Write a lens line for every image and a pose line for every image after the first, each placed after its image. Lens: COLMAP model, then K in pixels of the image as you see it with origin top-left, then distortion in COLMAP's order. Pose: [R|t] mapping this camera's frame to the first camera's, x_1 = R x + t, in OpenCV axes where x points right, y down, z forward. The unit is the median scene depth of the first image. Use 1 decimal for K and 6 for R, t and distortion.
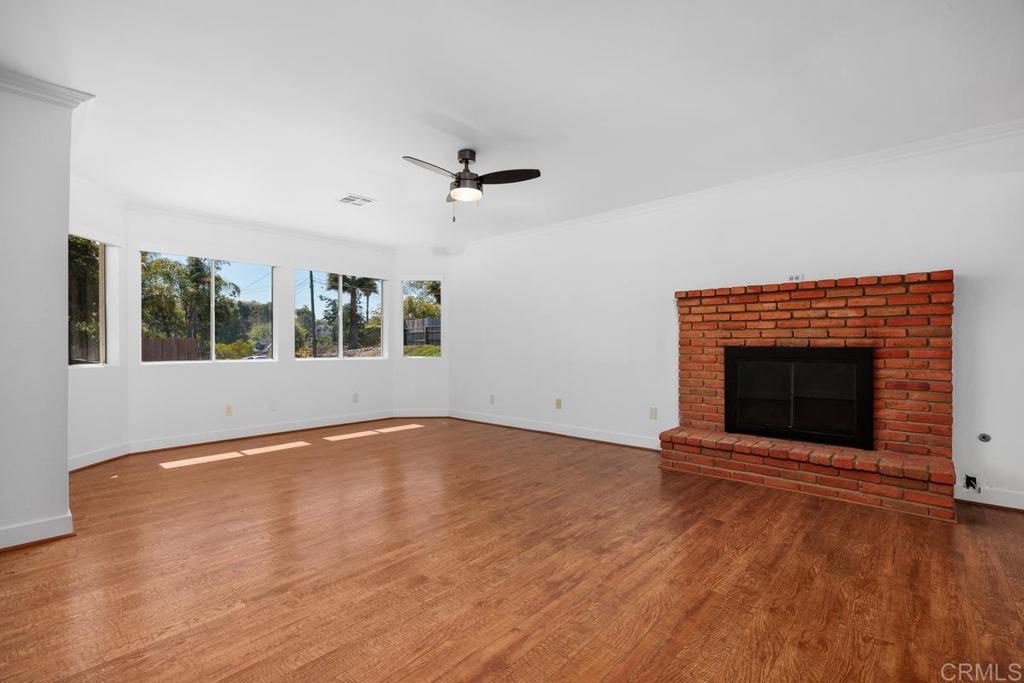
lens RADIAL K [[453.3, 0, 506.3], [0, 453.3, 345.4], [0, 0, 1]] dist [-0.002203, -0.000310]
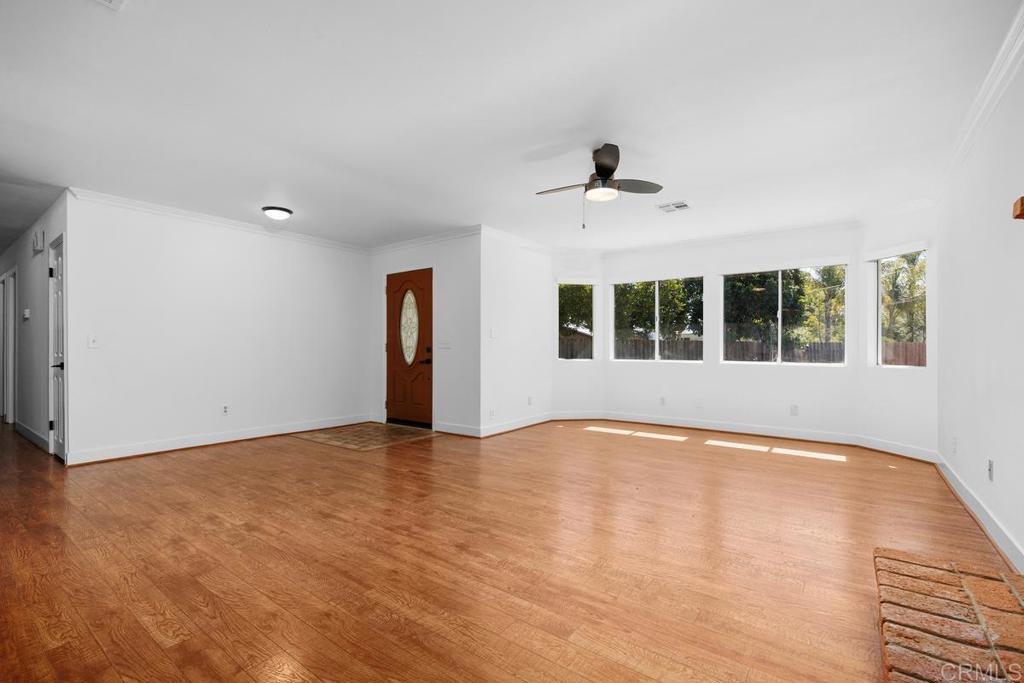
lens RADIAL K [[453.3, 0, 506.3], [0, 453.3, 345.4], [0, 0, 1]] dist [-0.002203, -0.000310]
pose [[0.106954, -0.004665, -0.994253, 0.901487], [-0.005176, 0.999973, -0.005249, 0.001190], [0.994250, 0.005707, 0.106927, 0.715046]]
